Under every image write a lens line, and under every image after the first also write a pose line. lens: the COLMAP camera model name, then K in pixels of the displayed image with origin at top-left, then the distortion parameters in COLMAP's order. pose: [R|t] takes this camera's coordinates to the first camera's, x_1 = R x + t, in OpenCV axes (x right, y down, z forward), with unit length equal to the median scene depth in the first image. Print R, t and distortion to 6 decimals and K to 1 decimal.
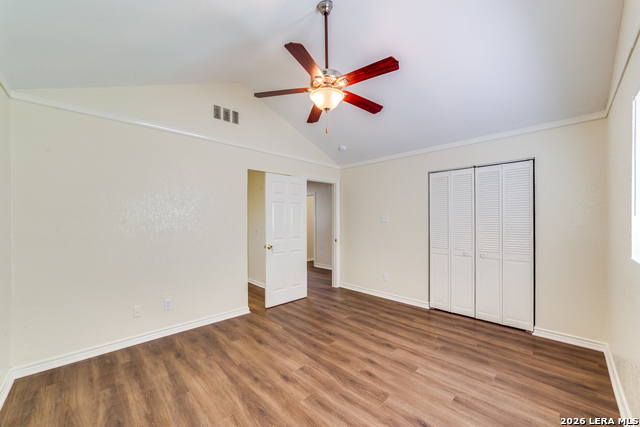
lens RADIAL K [[250.5, 0, 321.6], [0, 250.5, 221.1], [0, 0, 1]] dist [-0.010860, 0.000180]
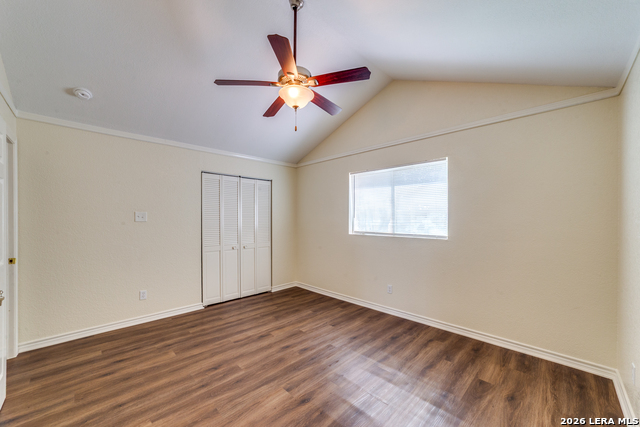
lens RADIAL K [[250.5, 0, 321.6], [0, 250.5, 221.1], [0, 0, 1]] dist [-0.010860, 0.000180]
pose [[-0.008579, -0.005778, 0.999947, -0.754831], [0.002591, 0.999980, 0.005801, -0.002191], [-0.999960, 0.002641, -0.008564, 0.708124]]
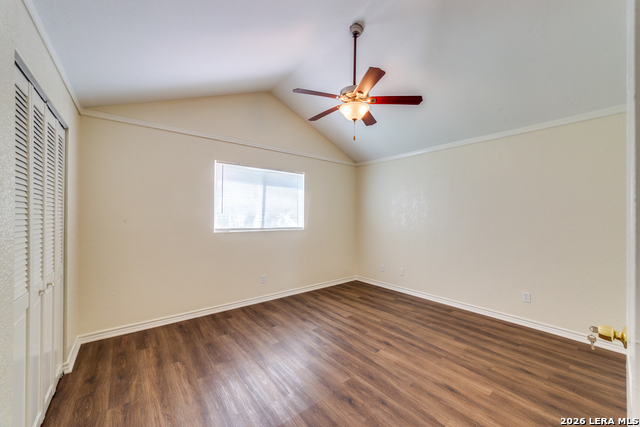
lens RADIAL K [[247.9, 0, 321.2], [0, 247.9, 215.1], [0, 0, 1]] dist [-0.010775, 0.000426]
pose [[-0.995664, -0.001133, 0.093017, 0.051826], [-0.001043, 0.999999, 0.001009, -0.005904], [-0.093018, 0.000907, -0.995664, 1.677475]]
